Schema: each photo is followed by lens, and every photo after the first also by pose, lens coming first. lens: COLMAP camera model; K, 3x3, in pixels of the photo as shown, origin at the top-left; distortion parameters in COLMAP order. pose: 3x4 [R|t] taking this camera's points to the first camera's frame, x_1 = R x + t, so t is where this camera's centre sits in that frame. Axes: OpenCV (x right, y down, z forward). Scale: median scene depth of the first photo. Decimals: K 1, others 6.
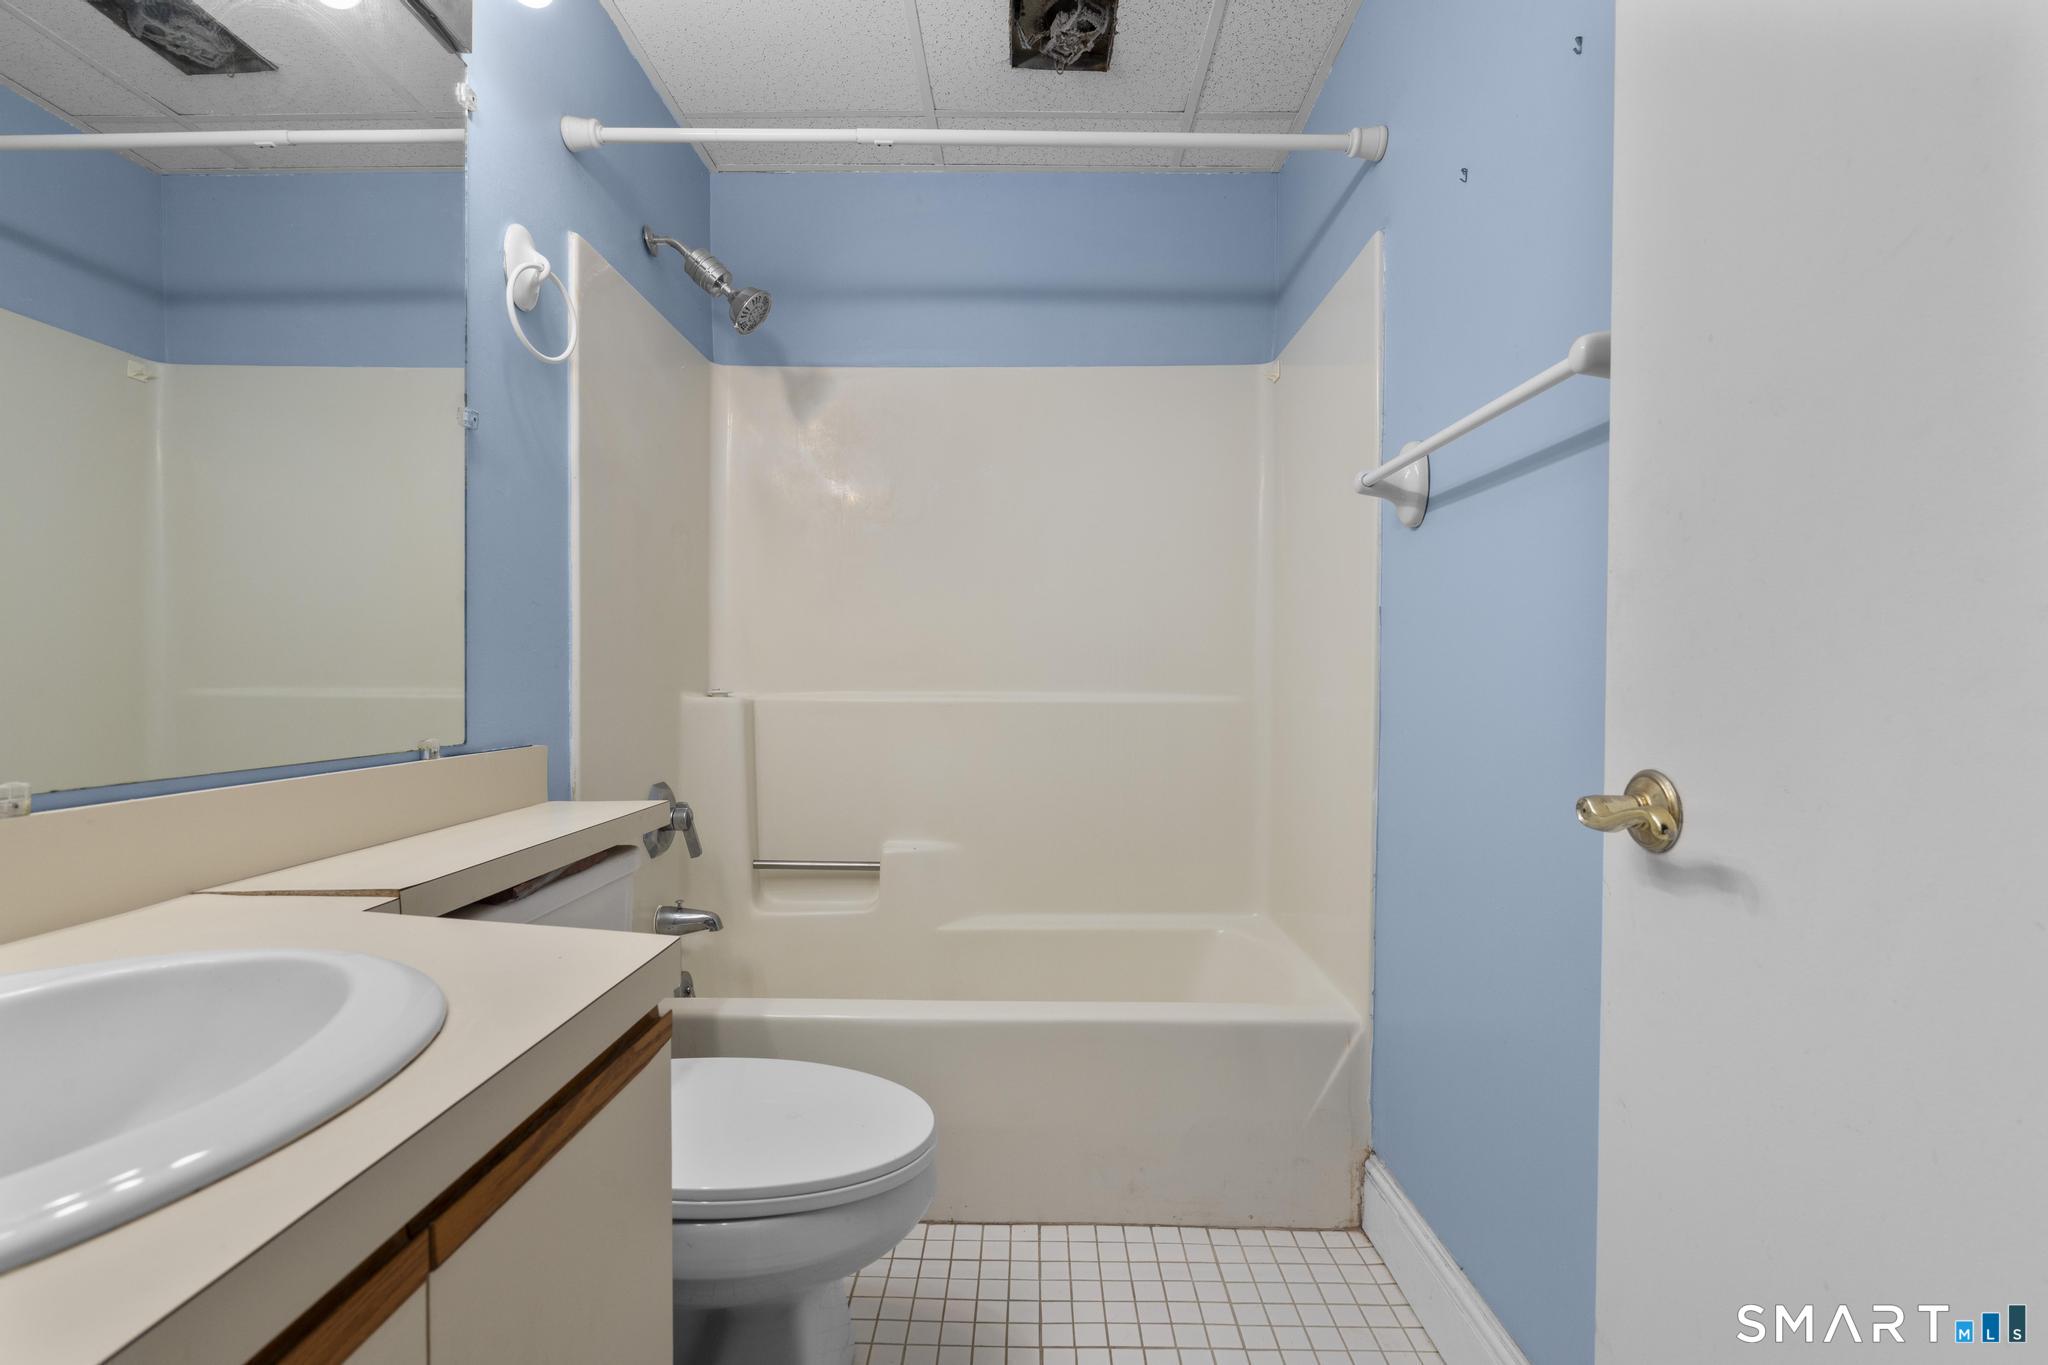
lens RADIAL K [[916.6, 0, 1024.0], [0, 916.6, 682.5], [0, 0, 1]] dist [-0.000302, 0.004075]
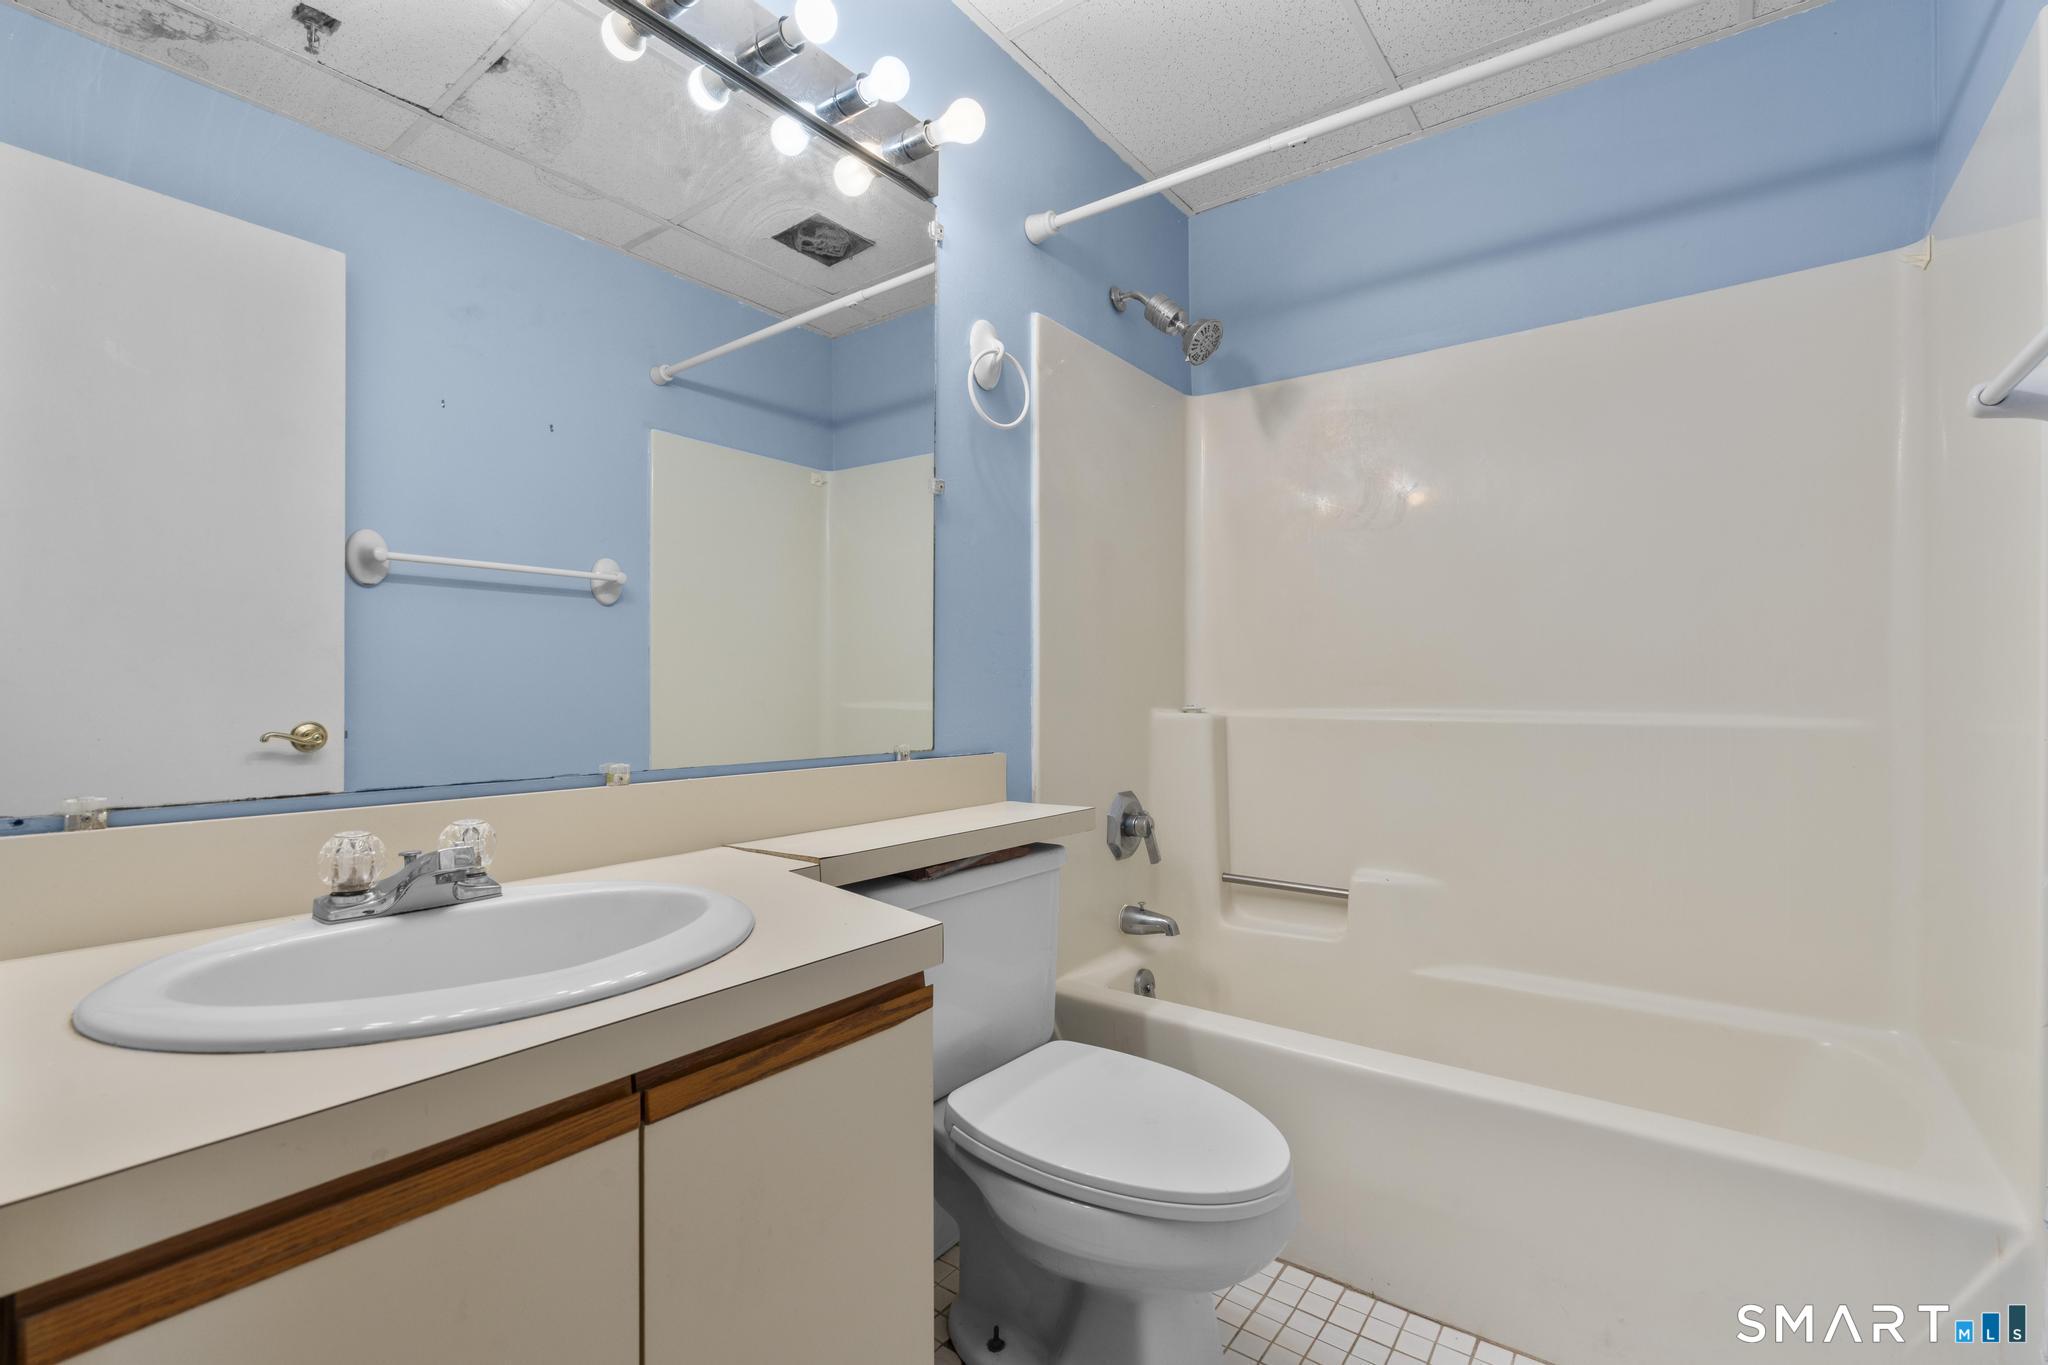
lens RADIAL K [[920.0, 0, 1024.0], [0, 920.0, 682.5], [0, 0, 1]] dist [-0.001894, 0.004241]
pose [[0.811504, -0.008673, -0.584282, 0.149422], [-0.000528, 0.999879, -0.015576, -0.002832], [0.584346, 0.012948, 0.811401, 0.043936]]
